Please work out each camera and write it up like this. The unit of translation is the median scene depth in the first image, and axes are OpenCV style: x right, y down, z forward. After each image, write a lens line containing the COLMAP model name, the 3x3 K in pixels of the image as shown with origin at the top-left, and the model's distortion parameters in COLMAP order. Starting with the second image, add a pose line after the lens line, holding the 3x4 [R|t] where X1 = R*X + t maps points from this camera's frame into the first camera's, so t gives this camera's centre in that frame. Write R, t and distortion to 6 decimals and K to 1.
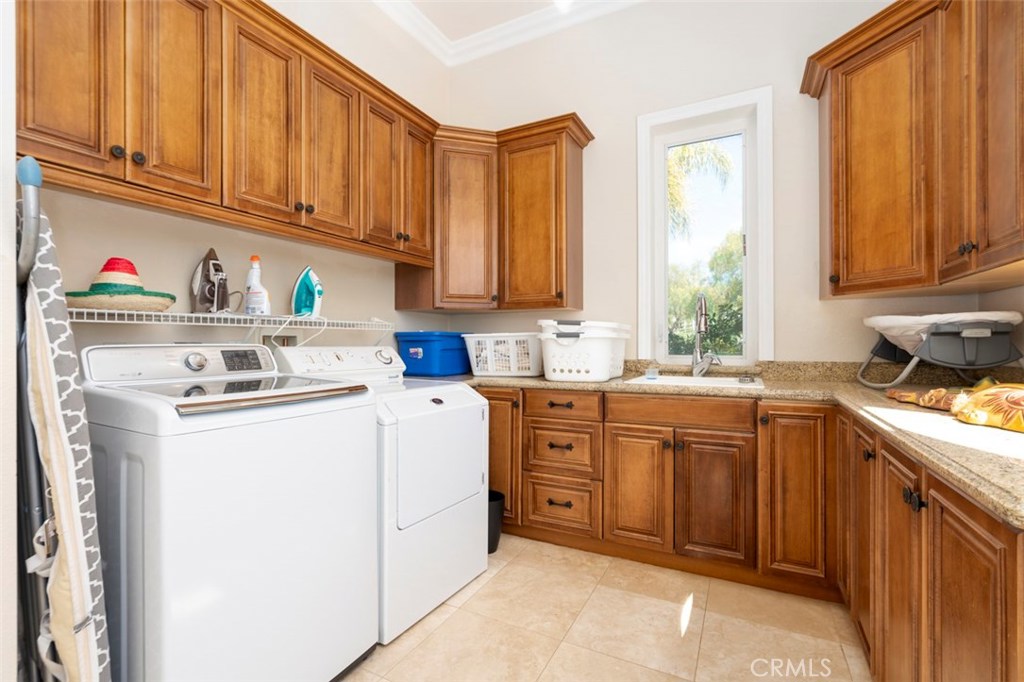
lens RADIAL K [[463.7, 0, 509.1], [0, 463.7, 350.8], [0, 0, 1]] dist [-0.001623, 0.000500]
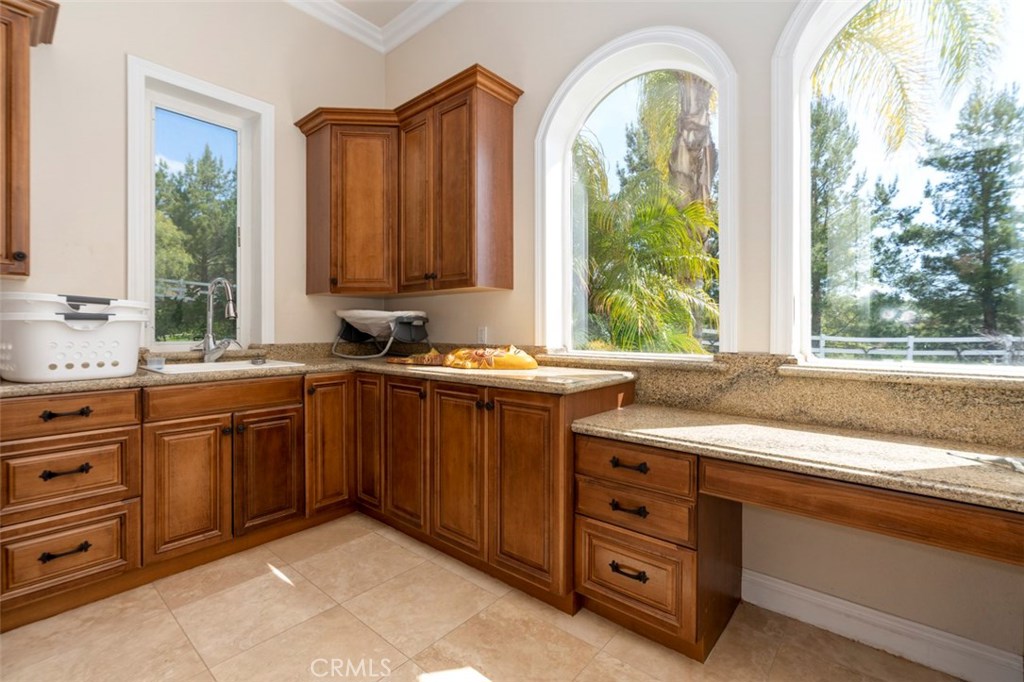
lens RADIAL K [[451.2, 0, 504.0], [0, 451.2, 342.4], [0, 0, 1]] dist [-0.010830, 0.004837]
pose [[0.231717, -0.026455, 0.972424, -0.436540], [0.015181, 0.999607, 0.023577, 0.000574], [-0.972665, 0.009299, 0.232027, 0.199951]]
